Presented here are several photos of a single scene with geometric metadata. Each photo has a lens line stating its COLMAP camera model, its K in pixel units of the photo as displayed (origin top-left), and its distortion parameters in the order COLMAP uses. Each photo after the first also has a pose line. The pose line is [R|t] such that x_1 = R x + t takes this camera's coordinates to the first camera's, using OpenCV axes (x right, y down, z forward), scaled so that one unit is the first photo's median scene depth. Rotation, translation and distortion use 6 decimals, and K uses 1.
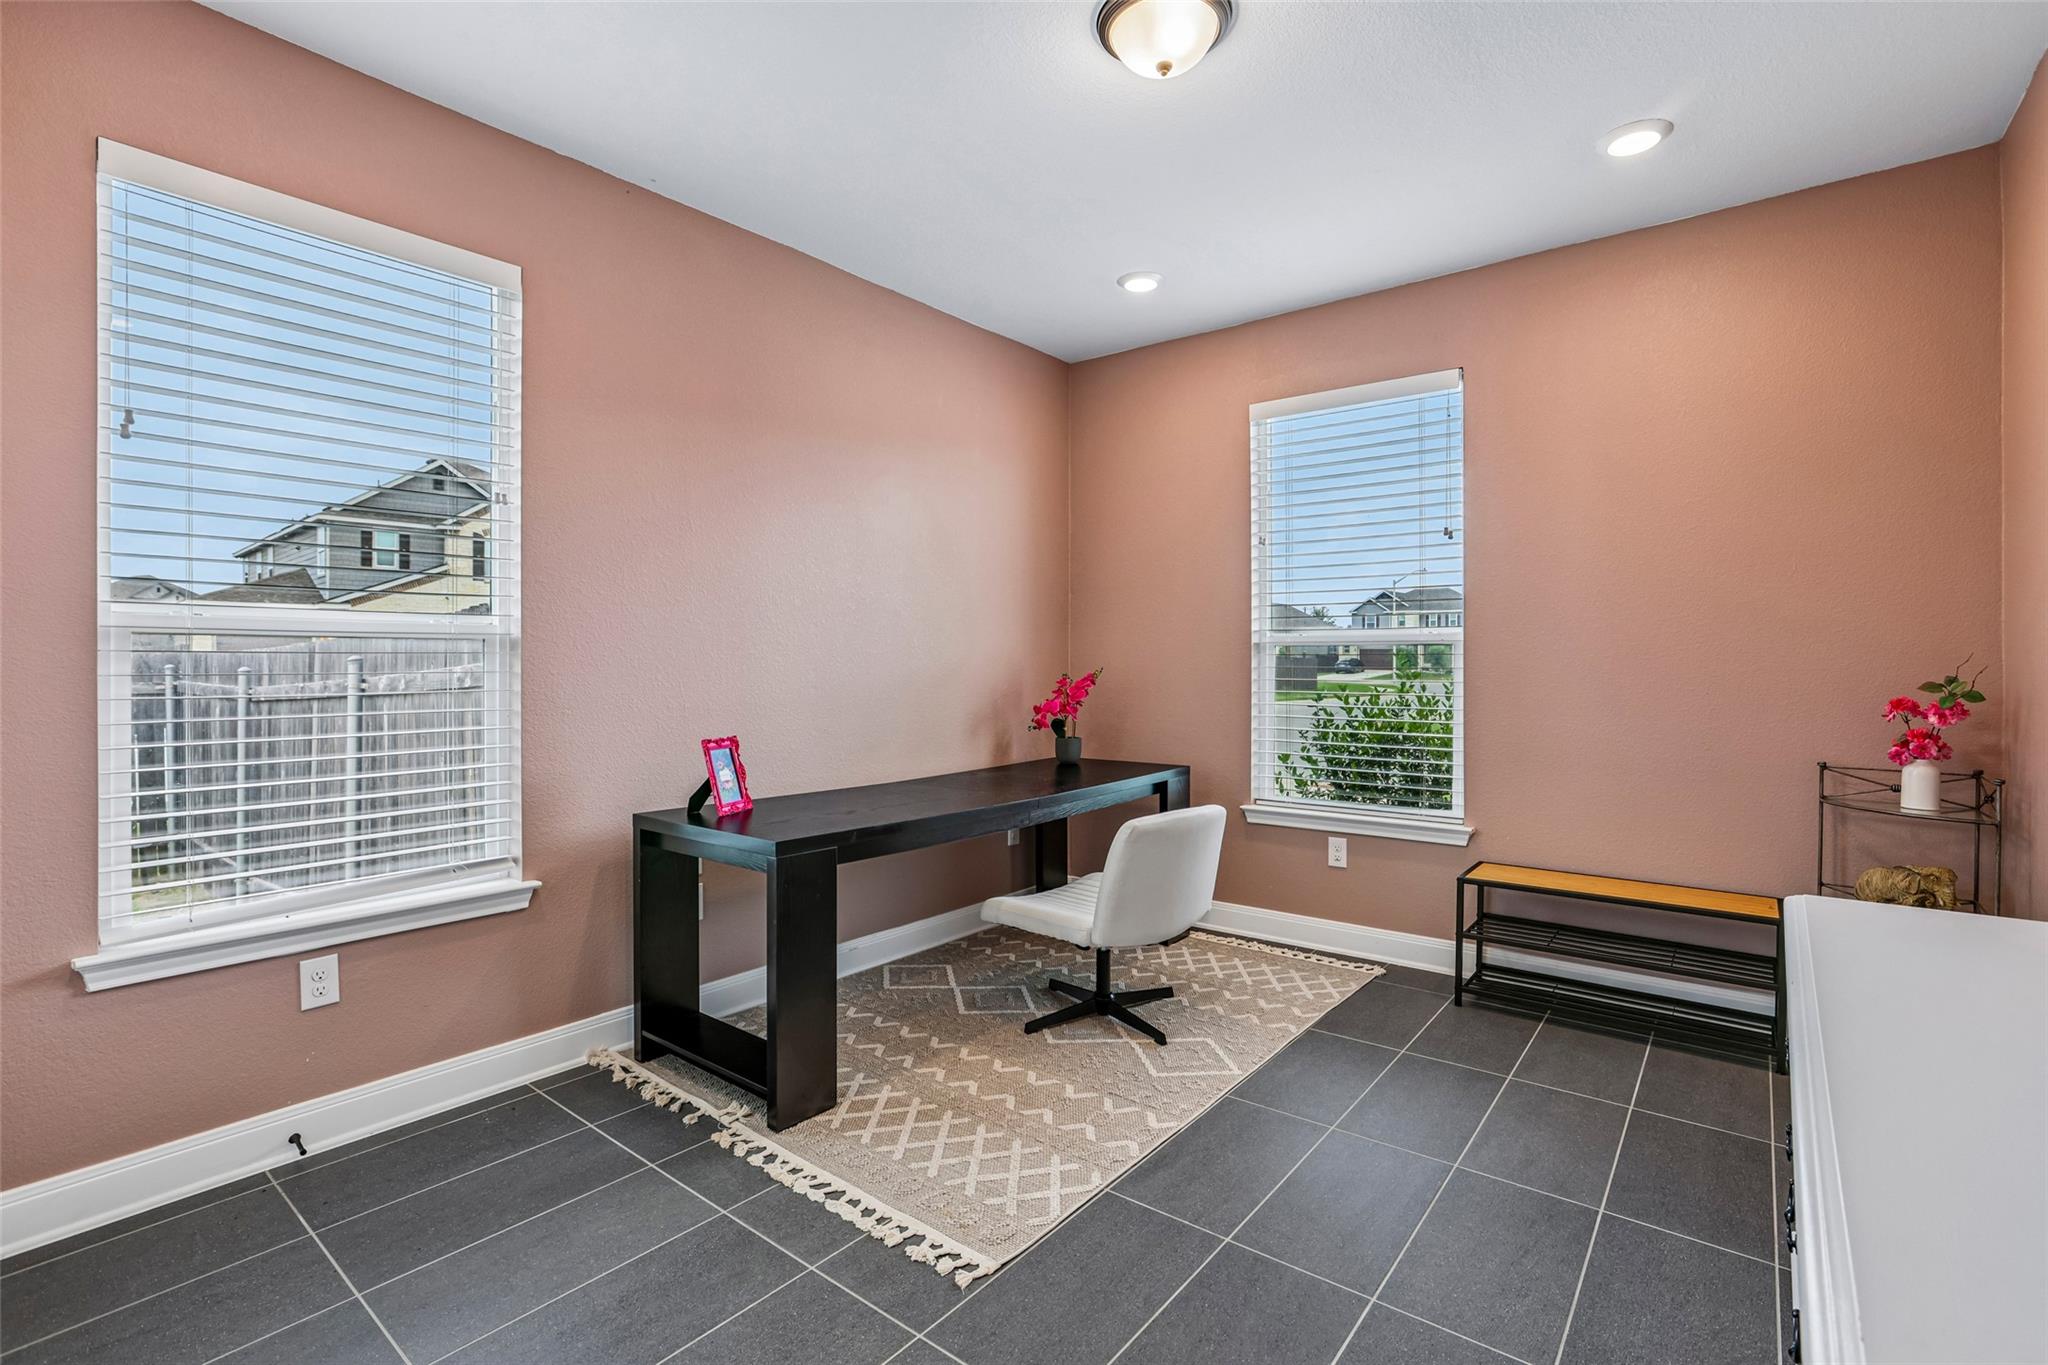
lens RADIAL K [[928.7, 0, 1021.3], [0, 928.7, 672.8], [0, 0, 1]] dist [-0.032718, 0.003909]
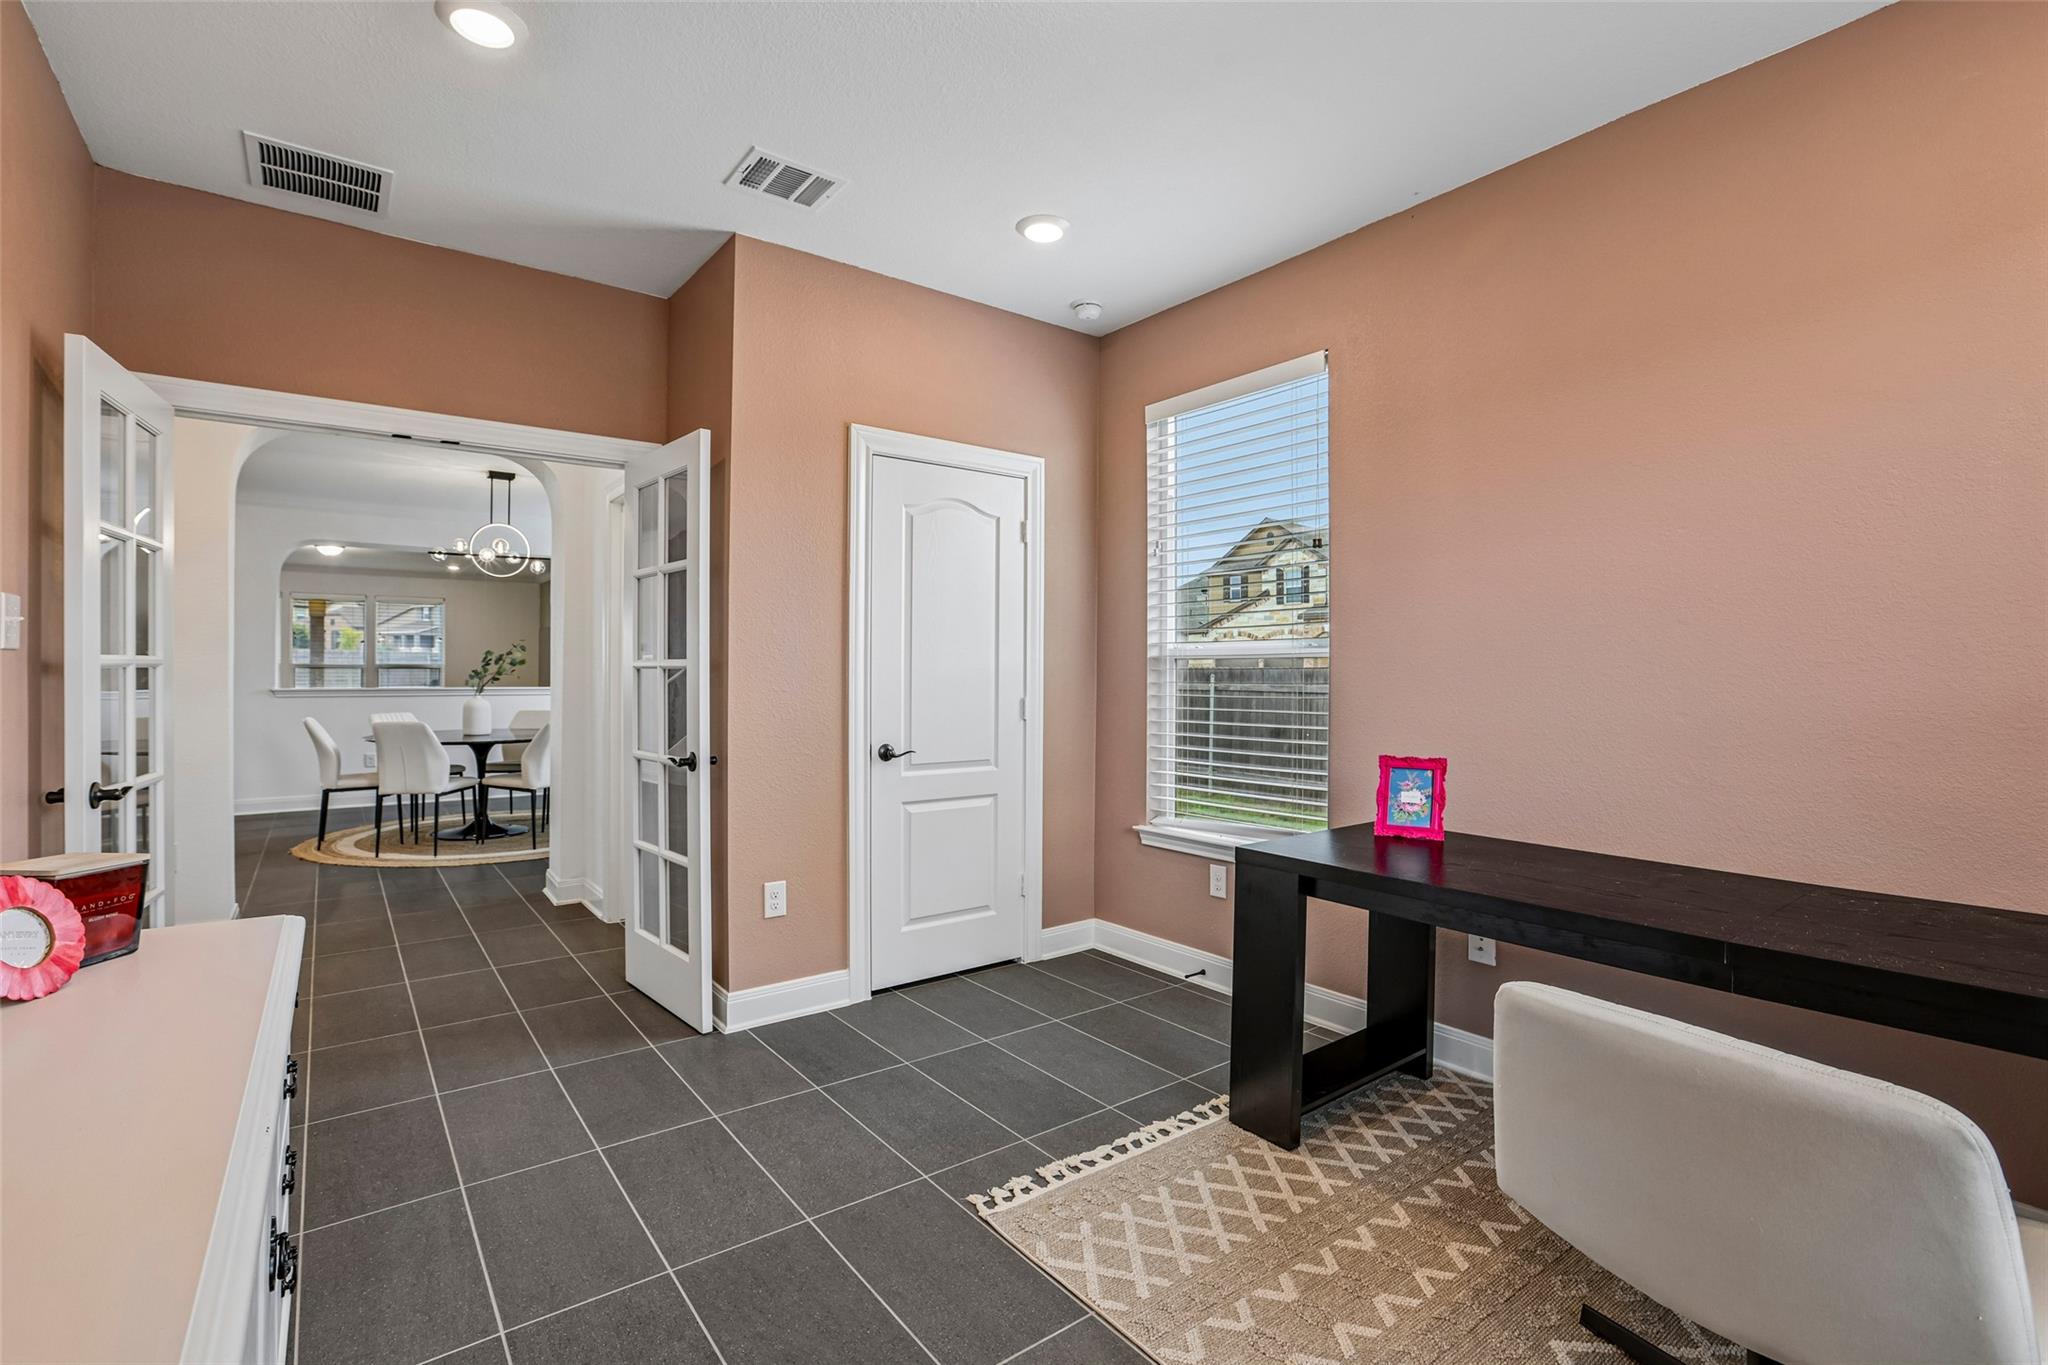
lens RADIAL K [[928.7, 0, 1018.0], [0, 928.7, 689.5], [0, 0, 1]] dist [-0.032718, 0.003909]
pose [[-0.244453, 0.020575, -0.969443, 0.838751], [-0.005216, 0.999733, 0.022533, -0.021051], [0.969647, 0.010564, -0.244280, 1.049959]]
